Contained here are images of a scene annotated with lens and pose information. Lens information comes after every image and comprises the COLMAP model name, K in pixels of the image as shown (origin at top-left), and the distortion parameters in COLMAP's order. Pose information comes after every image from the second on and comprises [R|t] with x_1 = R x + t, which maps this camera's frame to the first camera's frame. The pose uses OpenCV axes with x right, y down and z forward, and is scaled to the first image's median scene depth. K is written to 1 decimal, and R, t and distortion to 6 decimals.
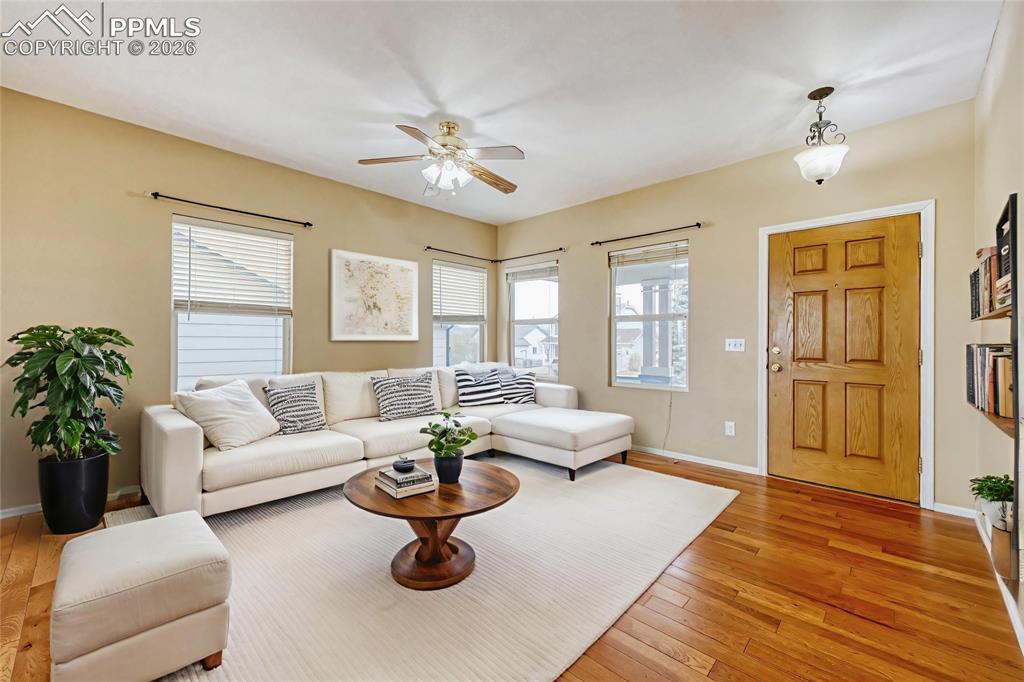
lens RADIAL K [[408.1, 0, 512.0], [0, 408.1, 341.0], [0, 0, 1]] dist [0.000010, -0.000048]
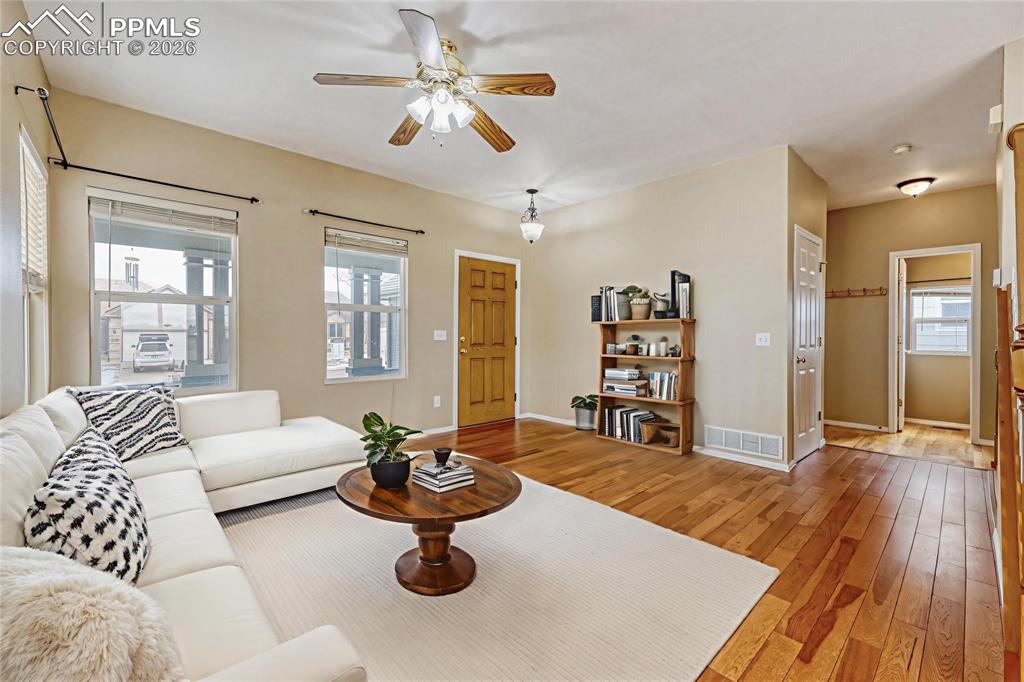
lens RADIAL K [[434.7, 0, 512.0], [0, 434.7, 341.0], [0, 0, 1]] dist [-0.021348, 0.000074]
pose [[0.063685, -0.019432, 0.997781, -0.830202], [-0.006298, 0.999783, 0.019873, -0.000828], [-0.997950, -0.007549, 0.063549, 0.718982]]
